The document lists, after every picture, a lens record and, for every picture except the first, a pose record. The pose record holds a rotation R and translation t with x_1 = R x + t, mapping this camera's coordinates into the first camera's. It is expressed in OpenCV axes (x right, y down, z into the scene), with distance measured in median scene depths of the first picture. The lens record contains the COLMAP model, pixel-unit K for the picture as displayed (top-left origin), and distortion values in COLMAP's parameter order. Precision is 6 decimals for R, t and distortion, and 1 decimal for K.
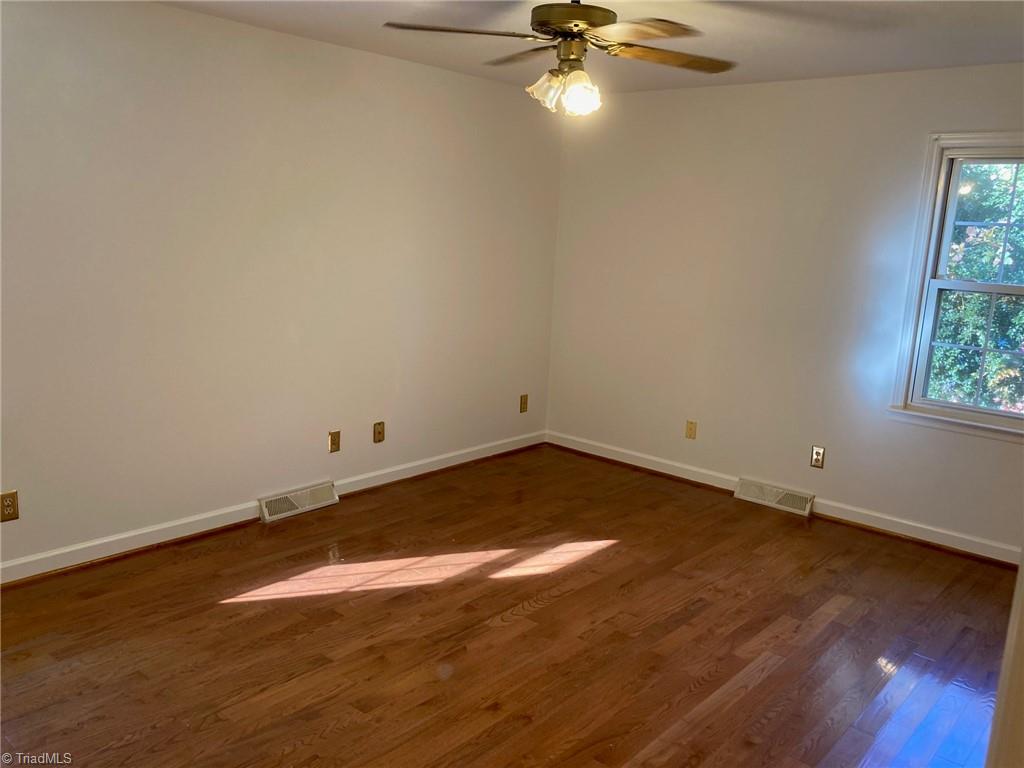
lens RADIAL K [[836.6, 0, 503.9], [0, 836.6, 384.2], [0, 0, 1]] dist [0.018022, -0.013417]
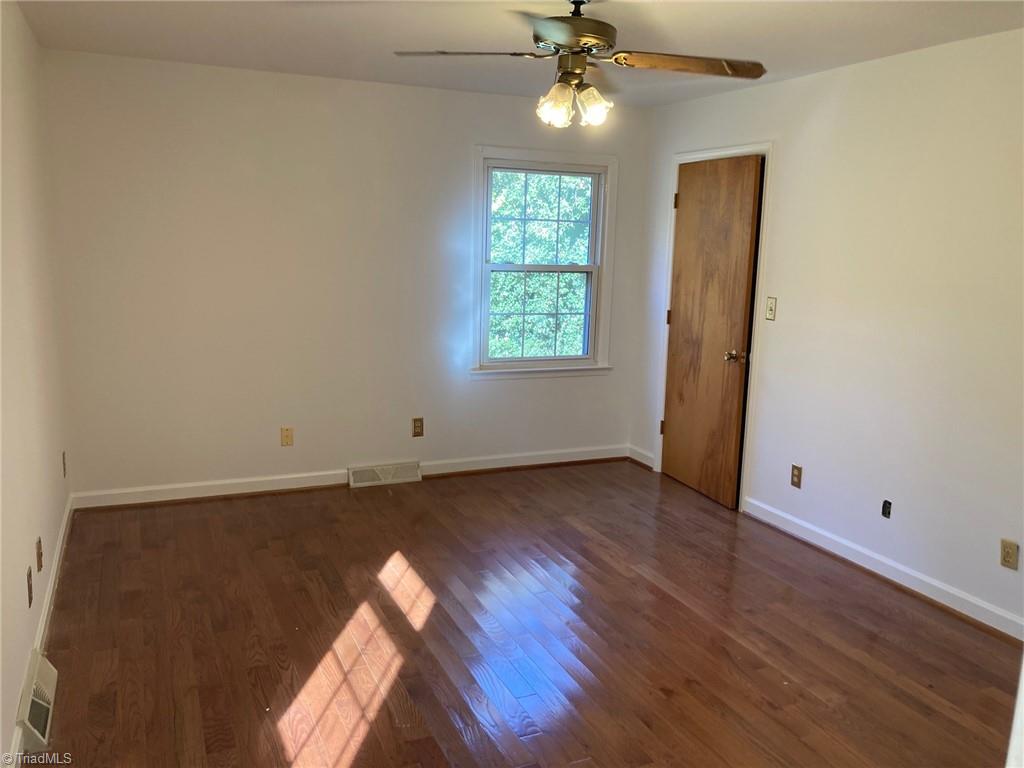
lens RADIAL K [[843.7, 0, 498.3], [0, 843.7, 383.4], [0, 0, 1]] dist [0.038501, -0.001314]
pose [[0.425641, -0.191741, 0.884344, -0.715497], [0.168528, 0.976991, 0.130715, -0.125835], [-0.889060, 0.093399, 0.448161, 0.495292]]
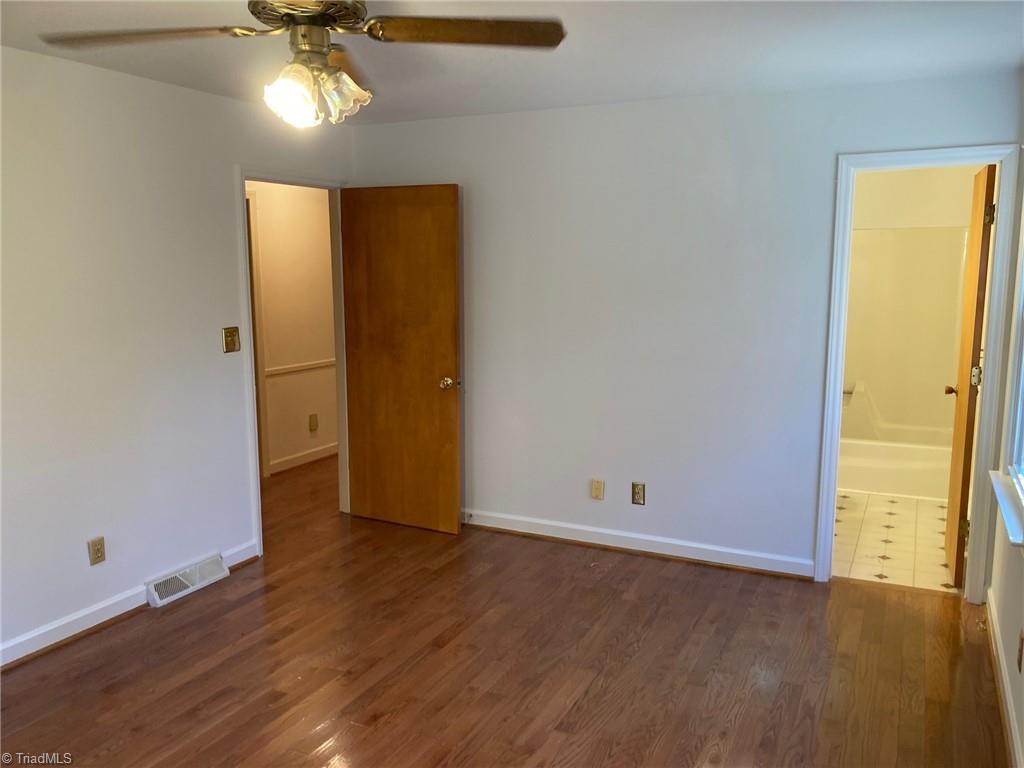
lens RADIAL K [[858.3, 0, 512.7], [0, 858.3, 374.7], [0, 0, 1]] dist [0.035518, -0.004873]
pose [[-0.960532, -0.005406, -0.278116, 0.096071], [-0.095479, 0.945478, 0.311376, -0.286362], [0.261270, 0.325641, -0.908678, 1.399832]]
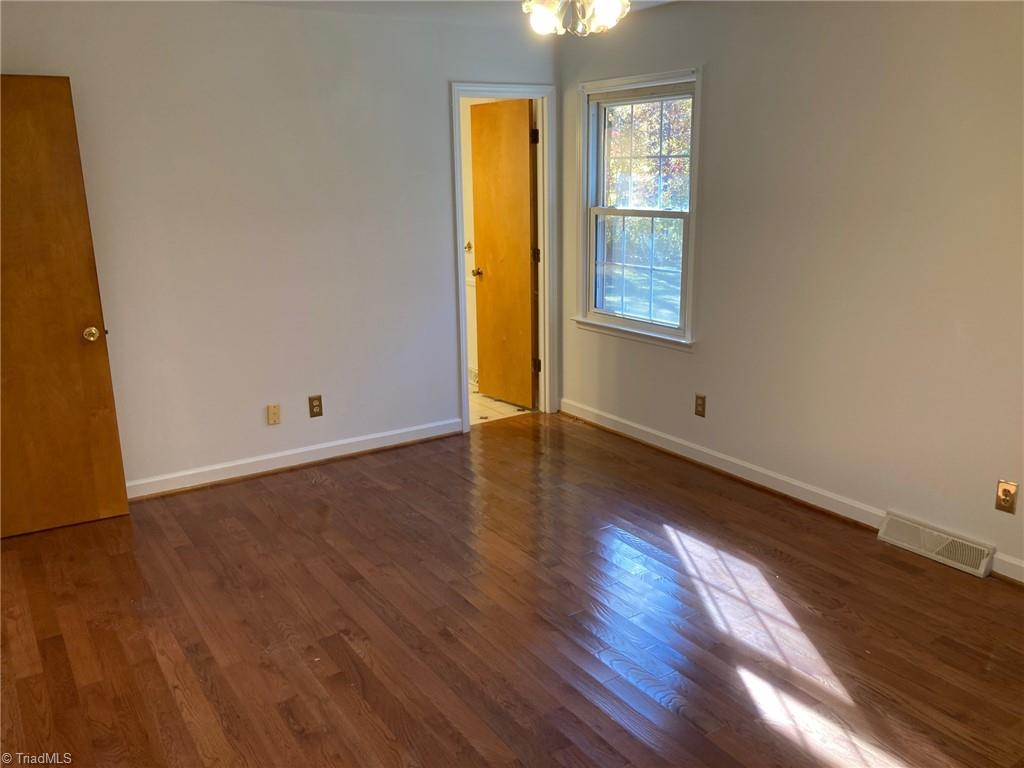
lens RADIAL K [[838.3, 0, 512.9], [0, 838.3, 379.8], [0, 0, 1]] dist [0.021612, -0.010064]
pose [[-0.262665, 0.191539, -0.945685, 0.670792], [-0.181497, 0.952796, 0.243391, -0.146437], [0.947663, 0.235569, -0.215503, 0.908010]]
